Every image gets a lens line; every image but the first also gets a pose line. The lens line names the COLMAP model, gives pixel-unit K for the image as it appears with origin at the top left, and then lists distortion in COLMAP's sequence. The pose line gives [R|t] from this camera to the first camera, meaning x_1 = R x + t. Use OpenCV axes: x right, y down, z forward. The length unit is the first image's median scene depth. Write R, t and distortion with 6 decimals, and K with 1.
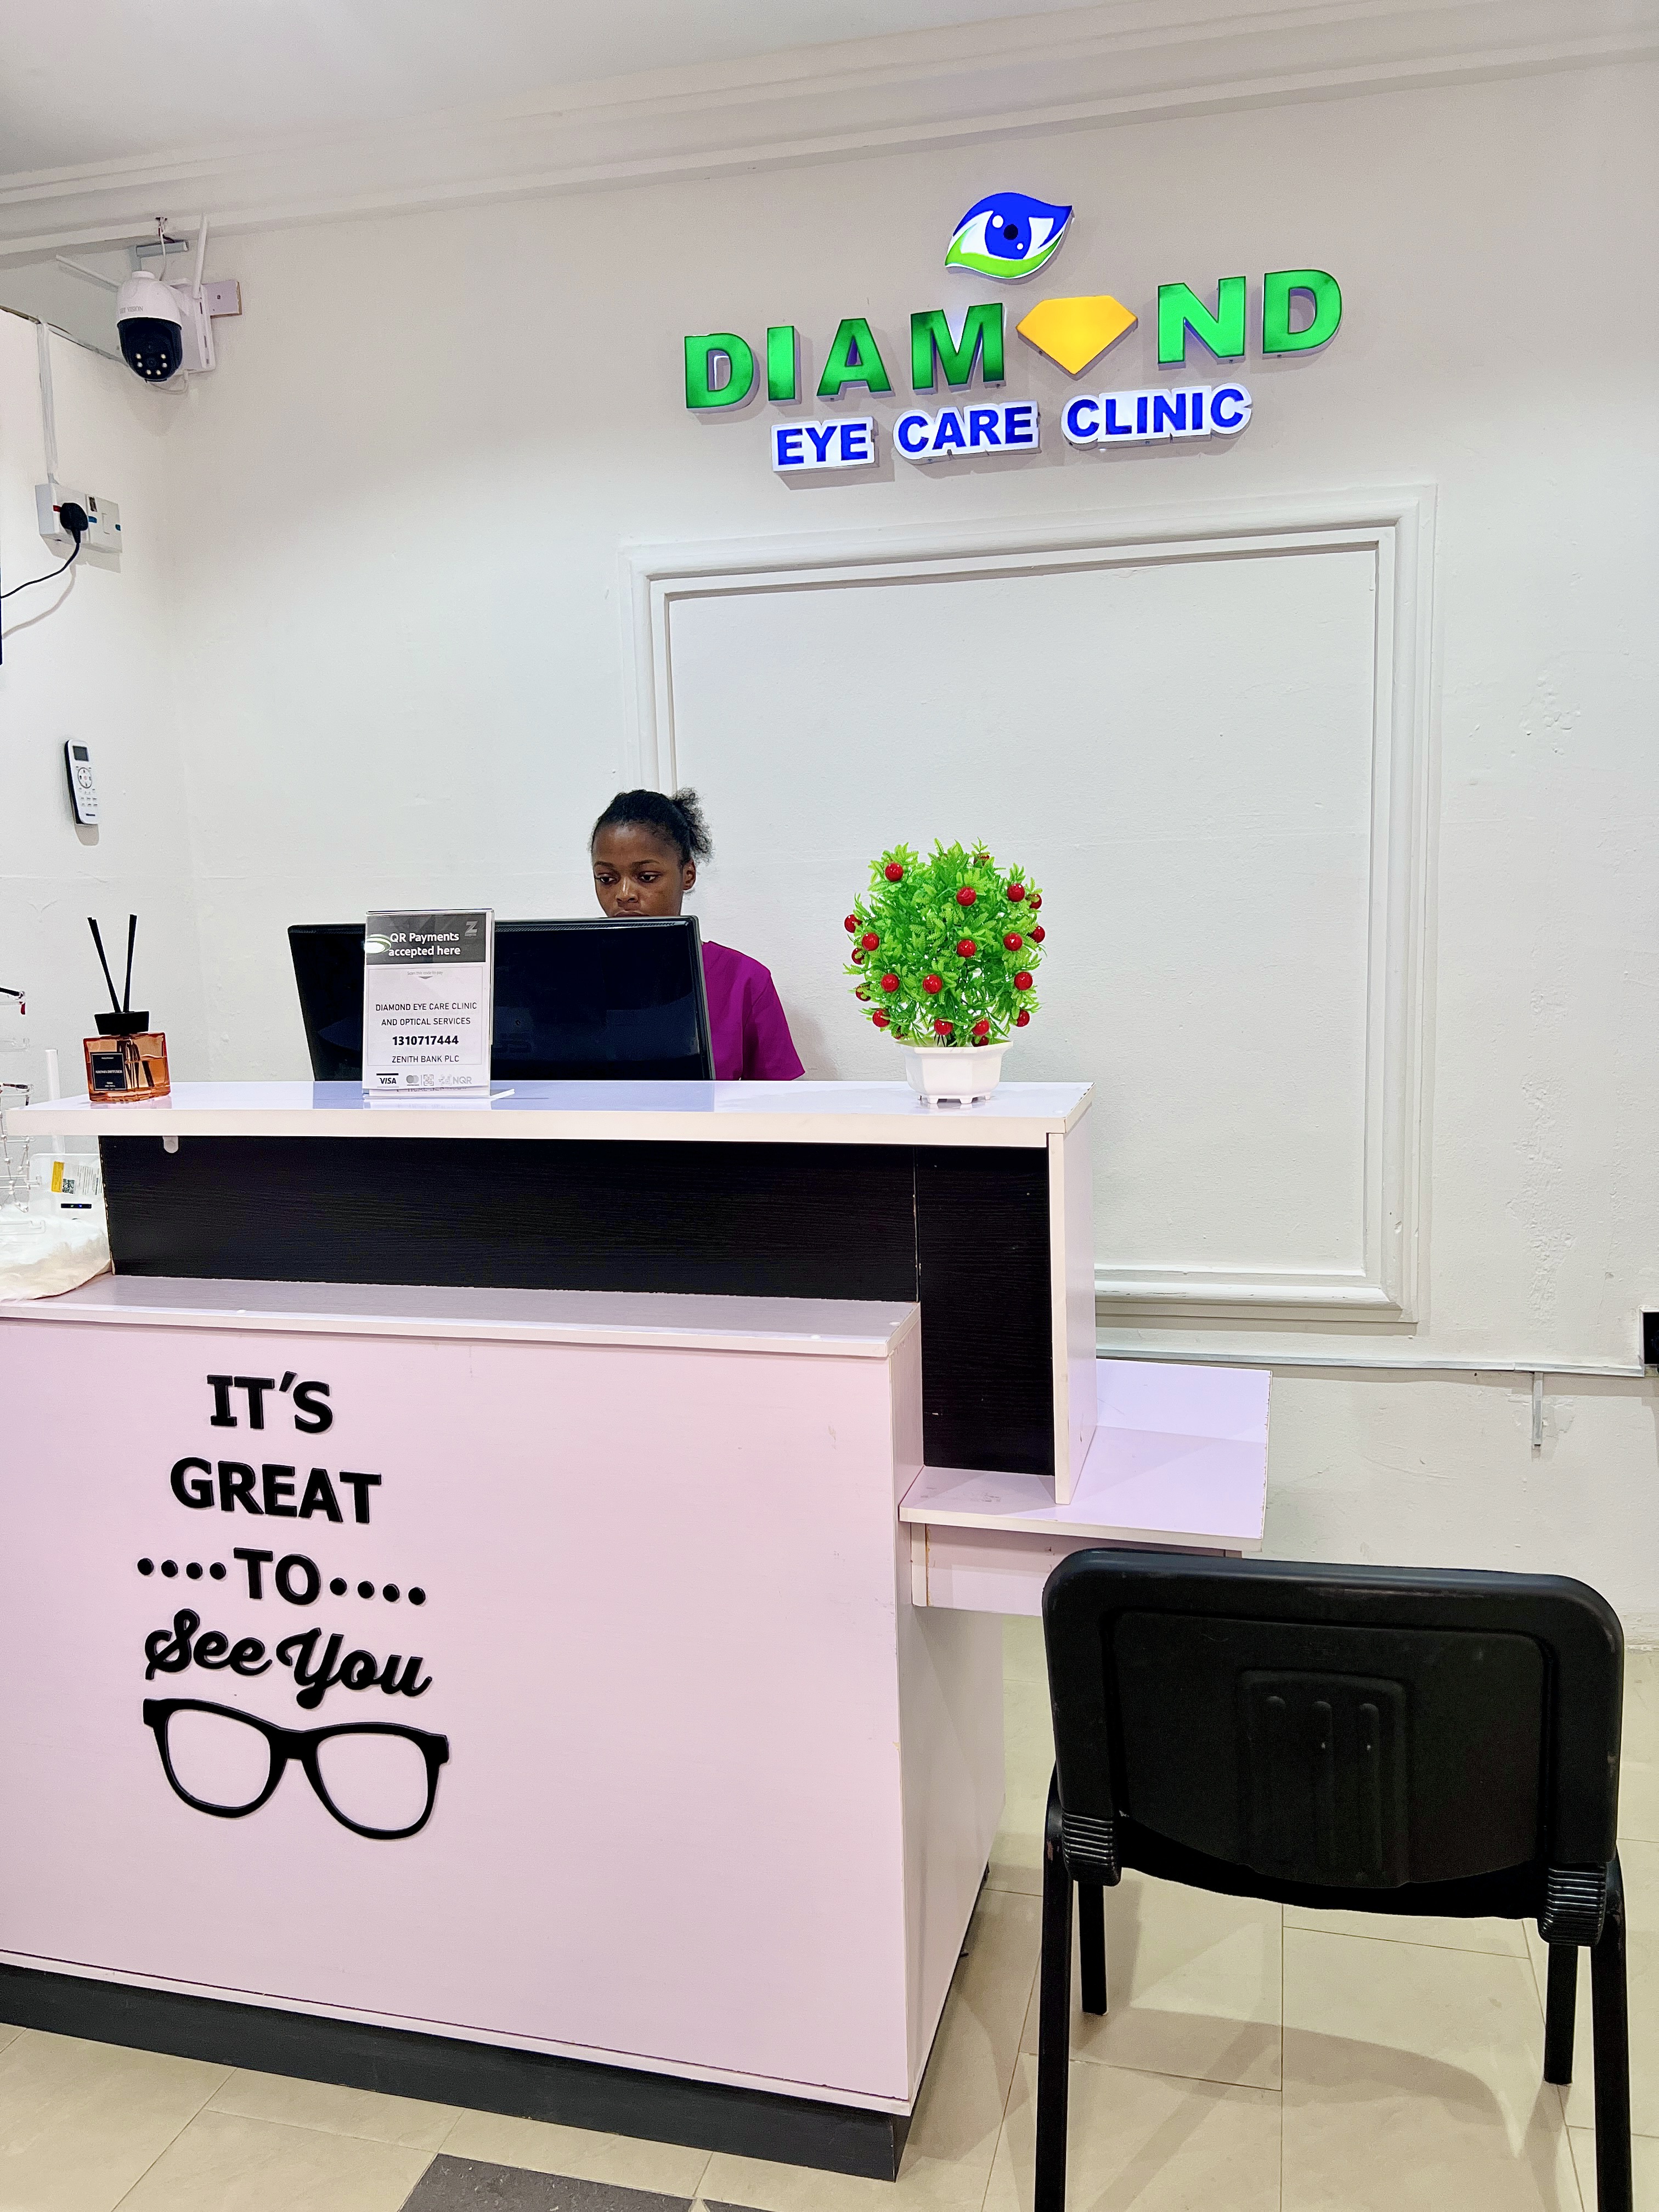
lens RADIAL K [[1689.0, 0, 834.6], [0, 1689.0, 1112.0], [0, 0, 1]] dist [0.026389, -0.017713]
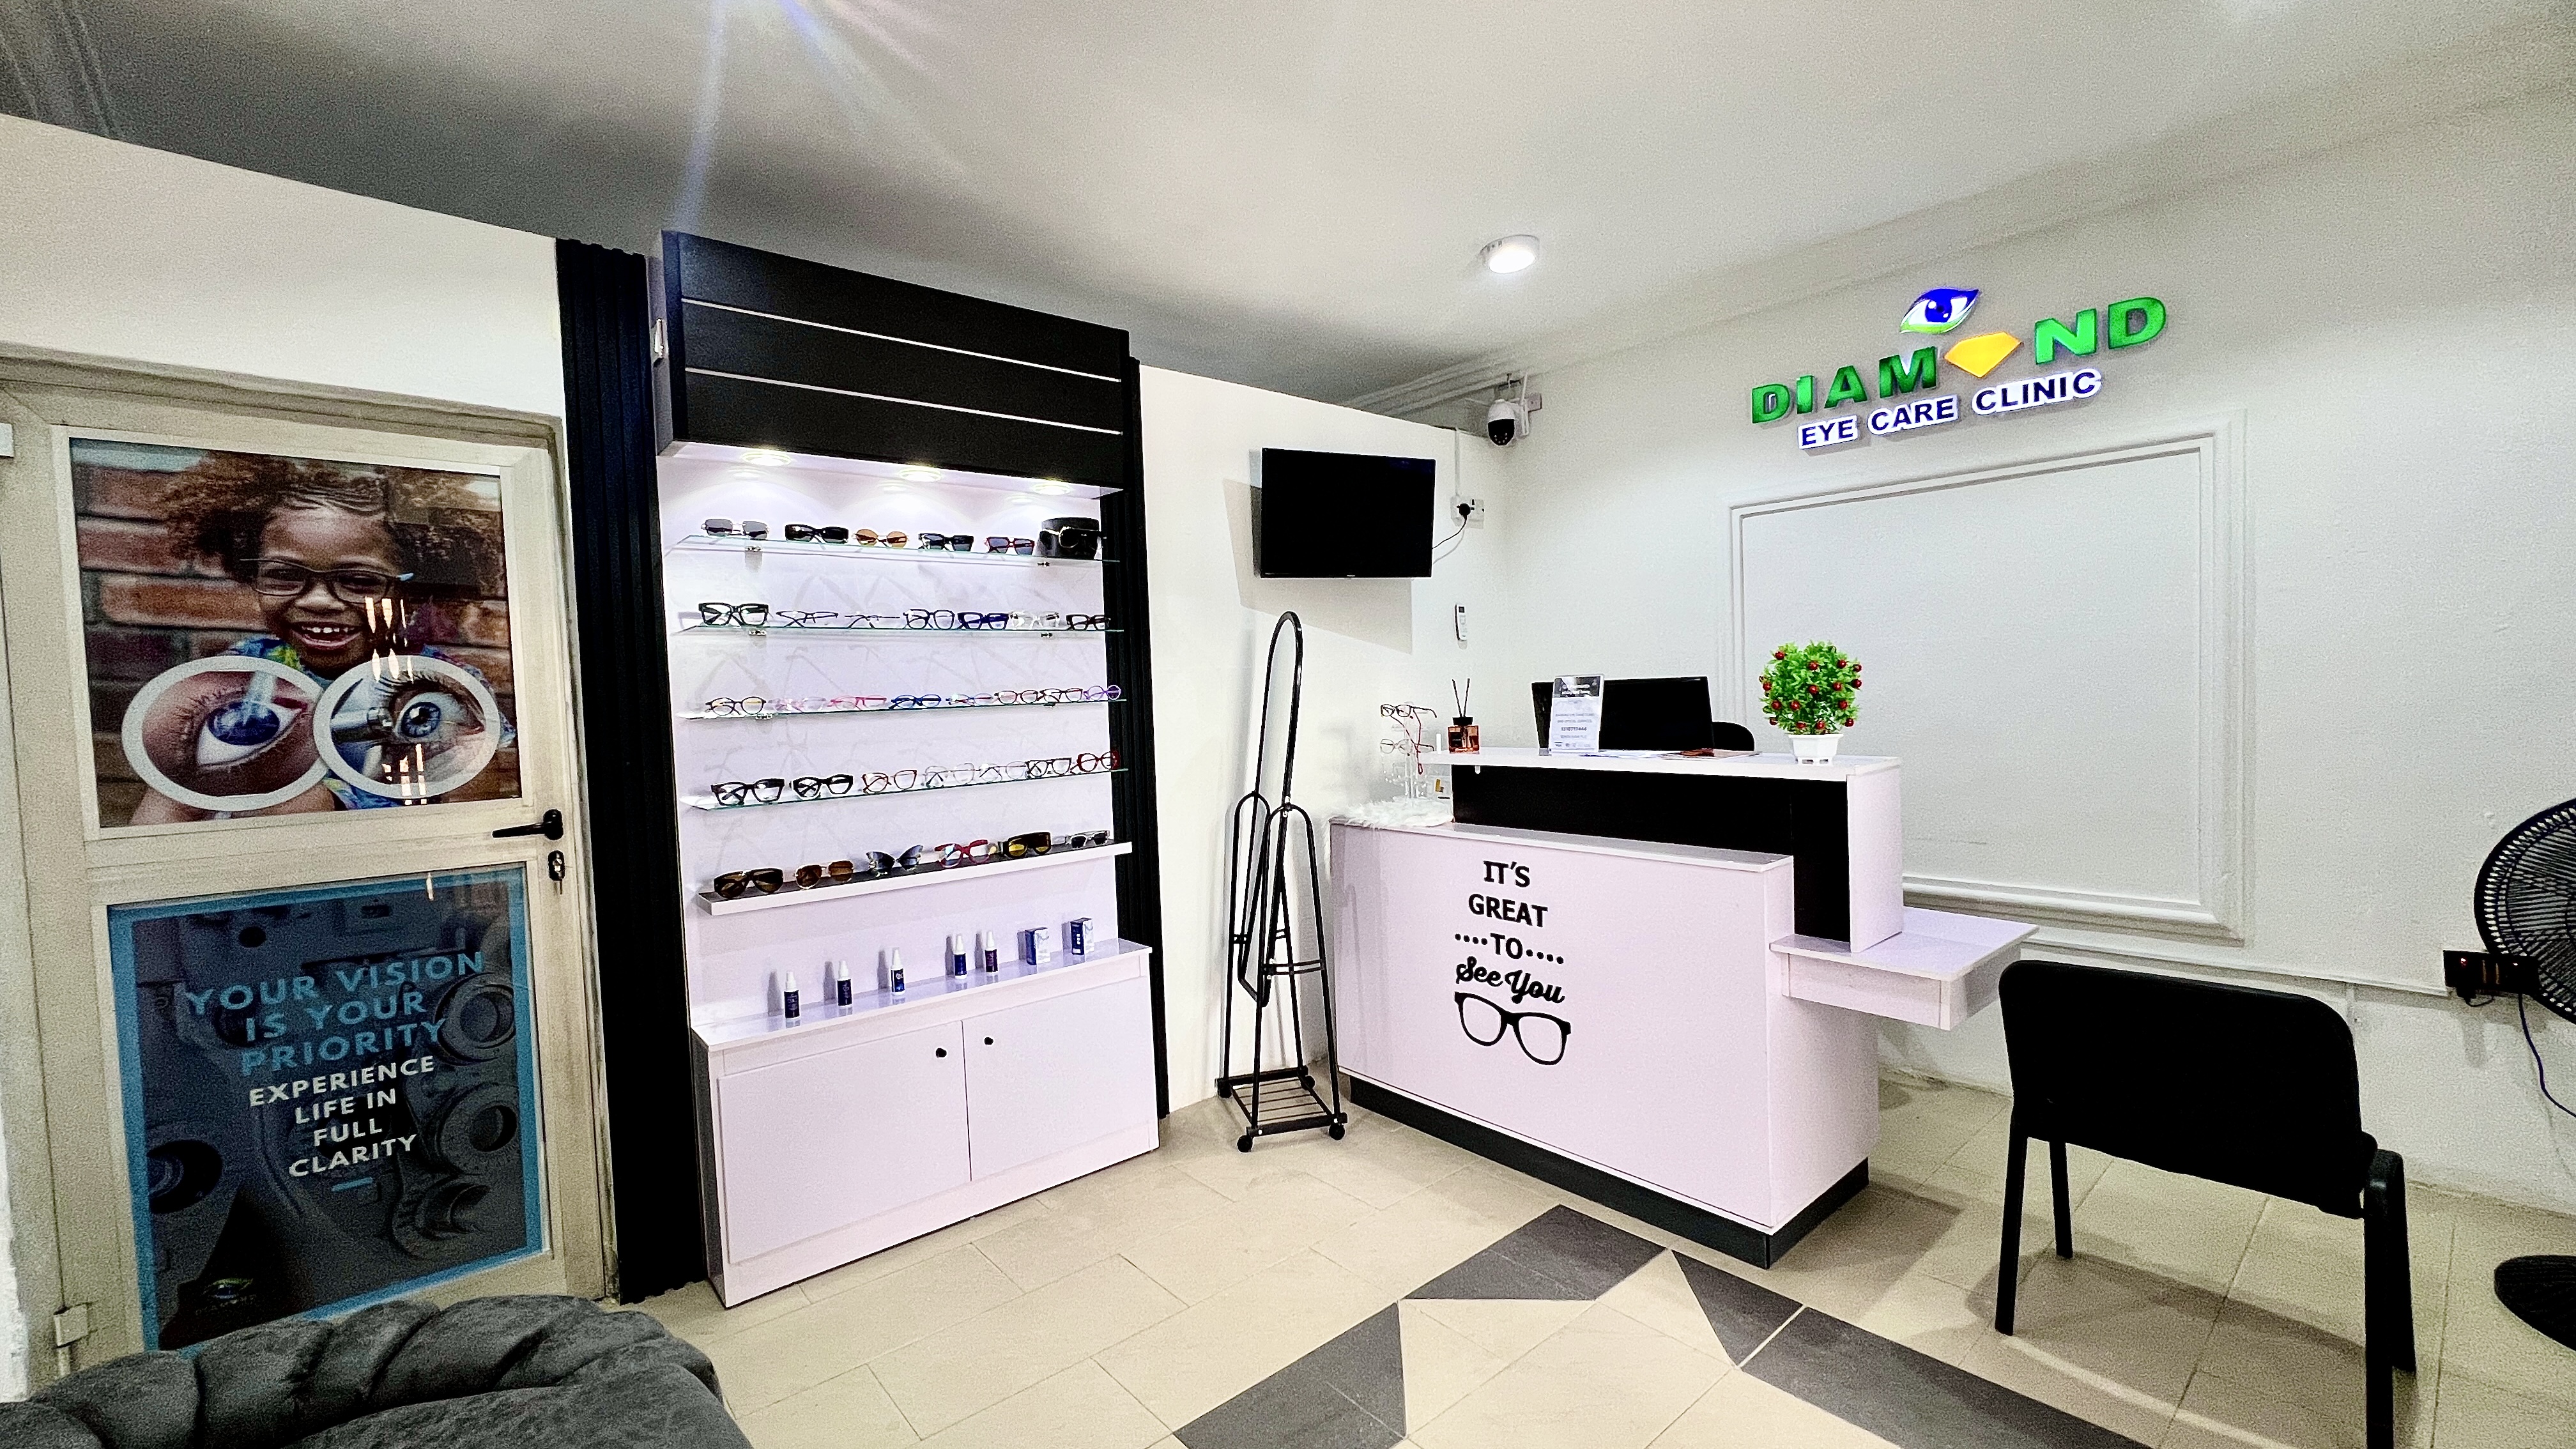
lens RADIAL K [[1035.2, 0, 1280.9], [0, 1035.2, 728.4], [0, 0, 1]] dist [-0.005261, 0.000794]
pose [[0.820923, 0.021168, -0.570646, 0.241783], [-0.062868, 0.996588, -0.053472, 0.059234], [0.567567, 0.079772, 0.819453, -0.419425]]
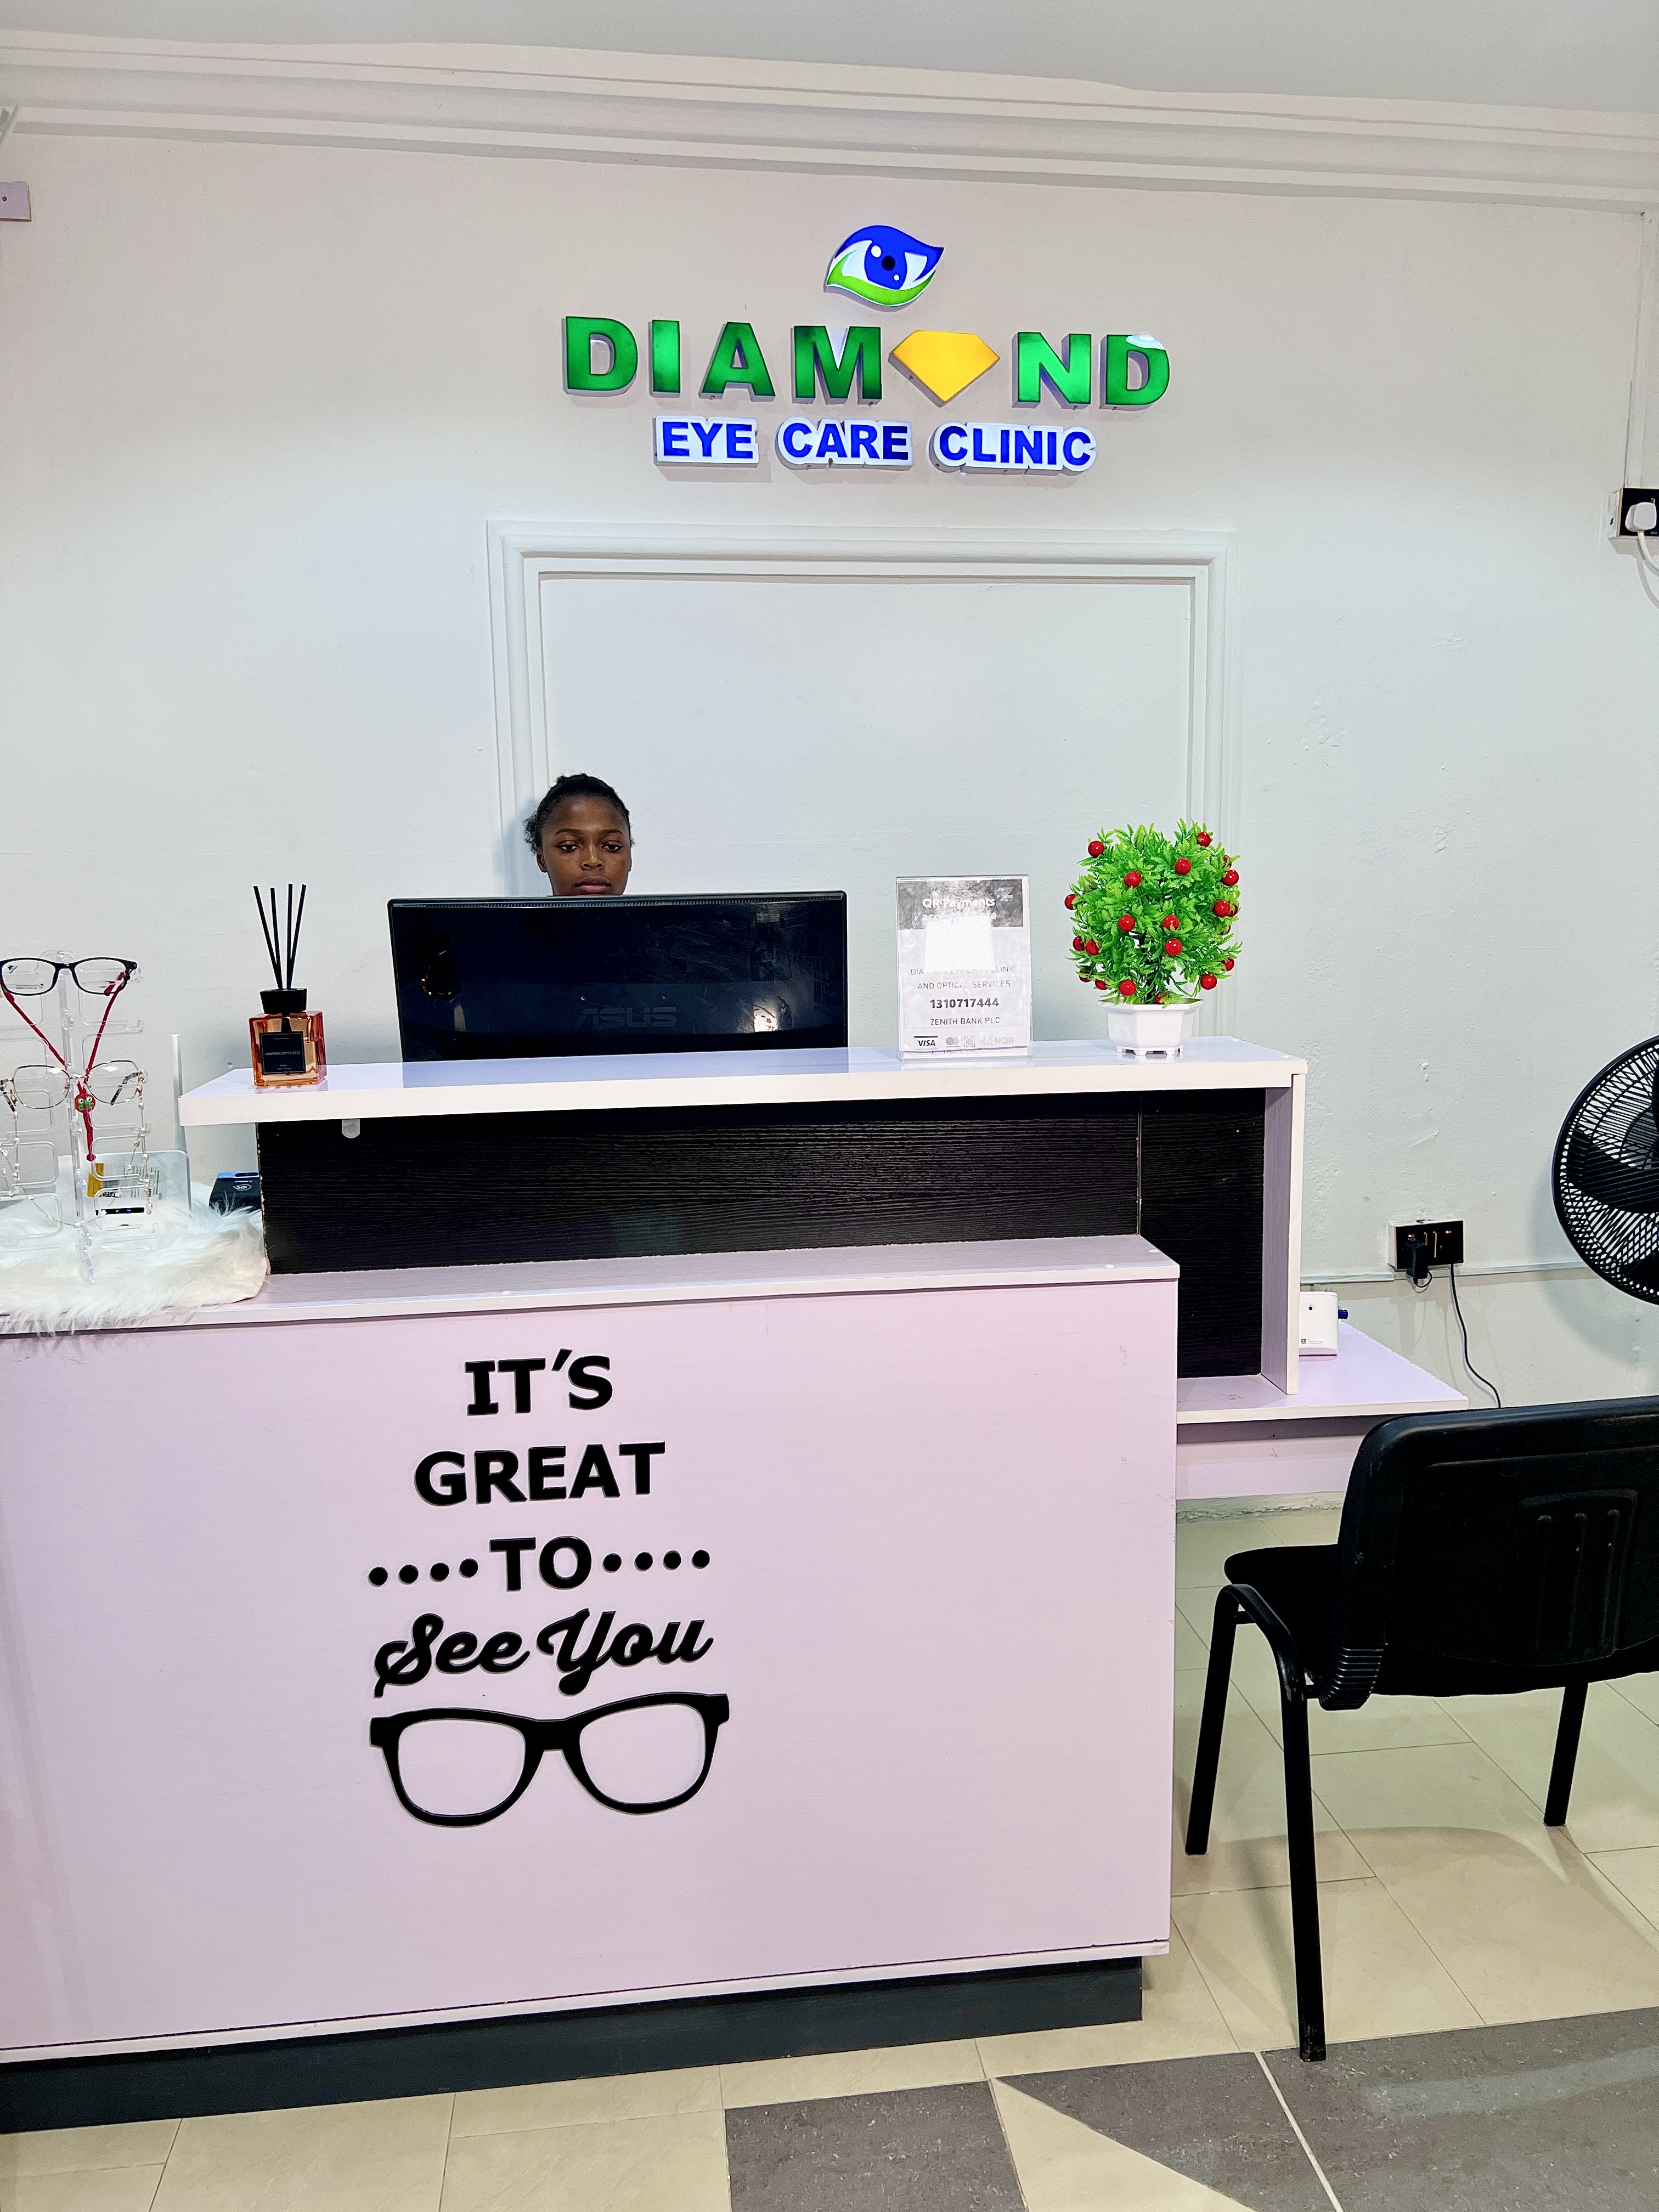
lens RADIAL K [[1689.0, 0, 850.9], [0, 1689.0, 1103.3], [0, 0, 1]] dist [0.026389, -0.017713]
pose [[0.925670, -0.039683, 0.376245, -0.502814], [0.041698, 0.999126, 0.002790, 0.014498], [-0.376027, 0.013106, 0.926516, 0.027951]]
